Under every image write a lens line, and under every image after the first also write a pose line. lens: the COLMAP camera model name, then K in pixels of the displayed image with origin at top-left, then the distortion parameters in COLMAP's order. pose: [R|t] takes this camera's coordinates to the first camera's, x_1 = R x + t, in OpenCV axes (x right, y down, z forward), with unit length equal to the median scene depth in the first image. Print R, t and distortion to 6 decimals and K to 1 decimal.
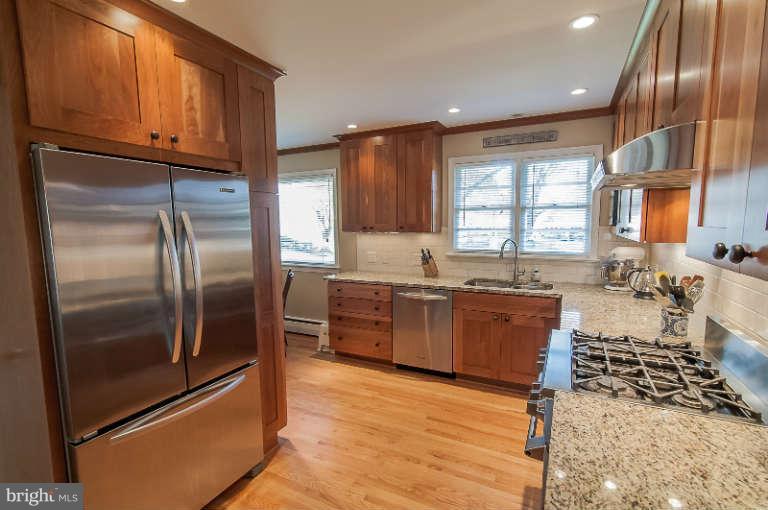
lens RADIAL K [[369.0, 0, 380.9], [0, 369.0, 263.6], [0, 0, 1]] dist [0.002527, 0.000058]
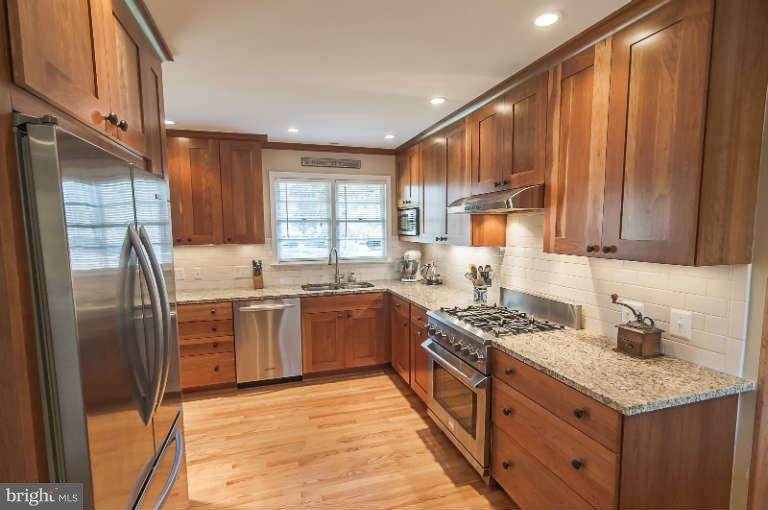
lens RADIAL K [[369.0, 0, 380.9], [0, 369.0, 263.6], [0, 0, 1]] dist [0.002527, 0.000058]
pose [[0.713066, -0.062710, 0.698287, -0.348377], [0.078621, 0.996862, 0.009239, -0.014766], [-0.696675, 0.048312, 0.715758, 0.061336]]
